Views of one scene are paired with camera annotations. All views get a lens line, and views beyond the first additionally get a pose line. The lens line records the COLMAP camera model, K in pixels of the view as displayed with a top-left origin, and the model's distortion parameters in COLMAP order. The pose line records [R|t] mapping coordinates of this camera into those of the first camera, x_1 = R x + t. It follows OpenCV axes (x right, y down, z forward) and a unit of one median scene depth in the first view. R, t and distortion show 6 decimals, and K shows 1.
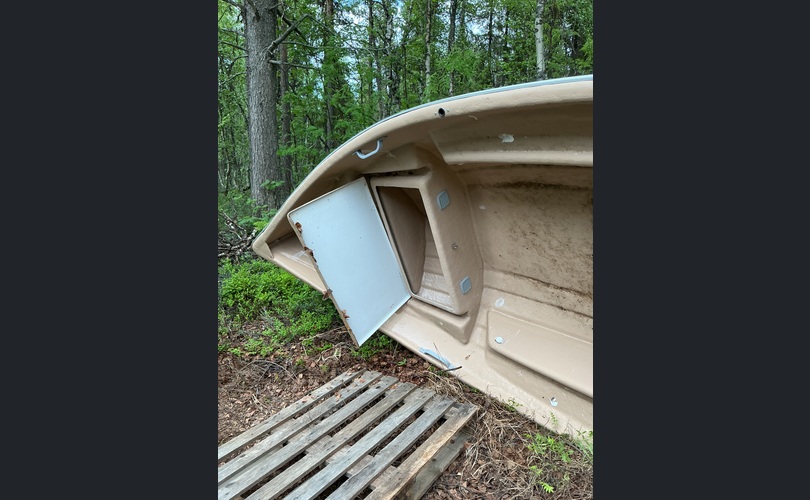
lens RADIAL K [[437.7, 0, 405.0], [0, 437.7, 250.0], [0, 0, 1]] dist [-0.024978, -0.000741]
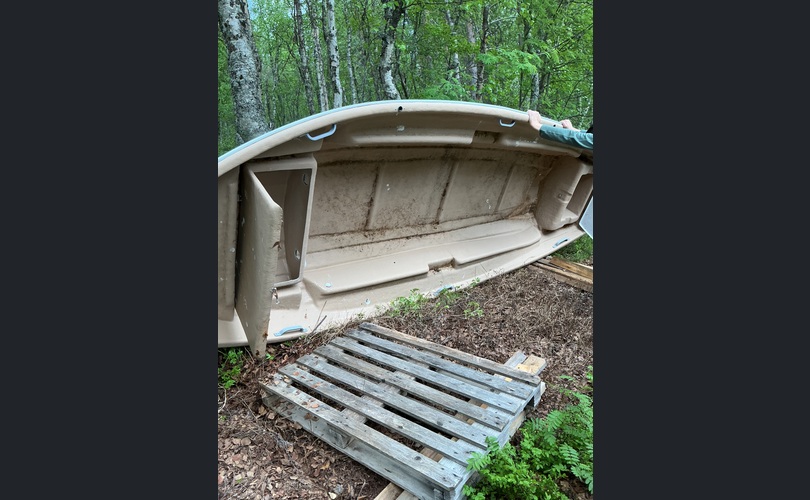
lens RADIAL K [[437.7, 0, 405.0], [0, 437.7, 250.0], [0, 0, 1]] dist [-0.024978, -0.000741]
pose [[-0.009558, -0.208470, 0.977982, -1.202269], [0.255114, 0.945153, 0.203966, -0.116203], [-0.966864, 0.251446, 0.044150, 0.800939]]
